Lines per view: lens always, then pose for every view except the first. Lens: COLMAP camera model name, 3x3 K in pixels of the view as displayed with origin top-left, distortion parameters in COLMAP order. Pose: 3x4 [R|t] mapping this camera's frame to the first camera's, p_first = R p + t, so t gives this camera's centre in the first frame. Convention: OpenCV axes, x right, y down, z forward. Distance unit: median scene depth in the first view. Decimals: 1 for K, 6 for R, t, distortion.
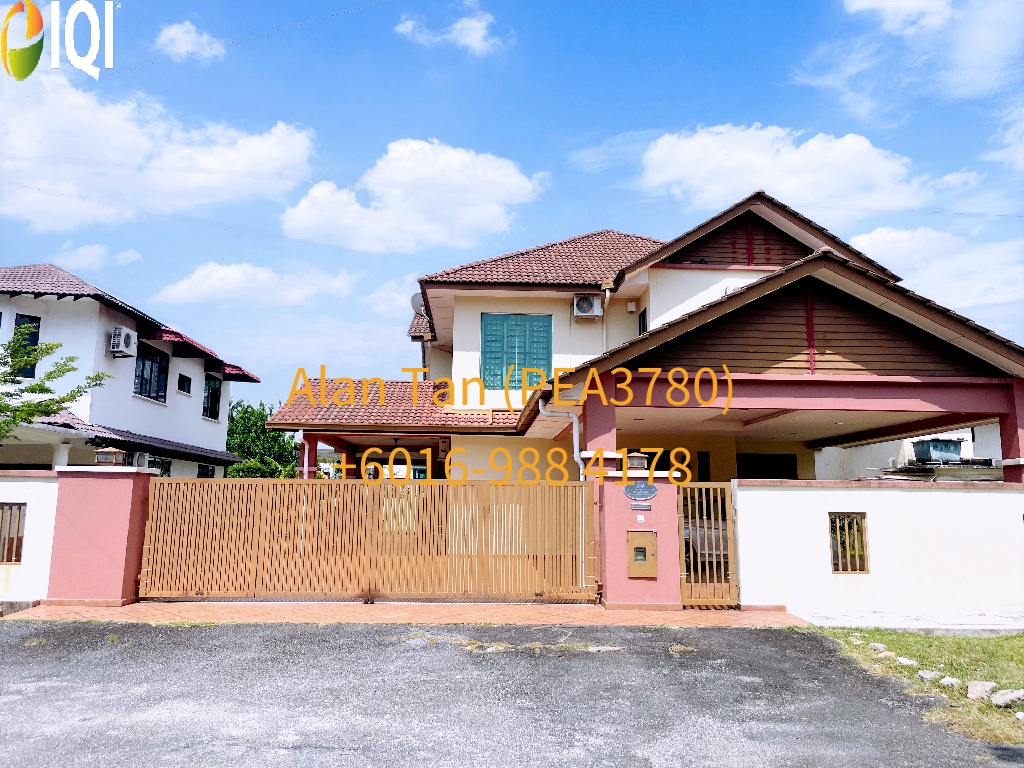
lens RADIAL K [[770.6, 0, 512.0], [0, 770.6, 384.0], [0, 0, 1]] dist [0.003993, 0.001630]
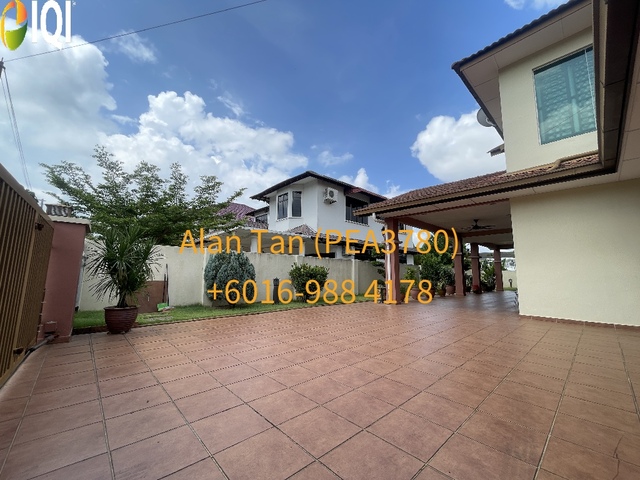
lens RADIAL K [[255.5, 0, 320.0], [0, 255.5, 240.0], [0, 0, 1]] dist [0.000152, -0.010077]
pose [[0.652647, -0.095315, -0.751643, 0.002868], [0.110072, 0.993459, -0.030404, 0.089561], [0.749624, -0.062891, 0.658869, 0.502342]]
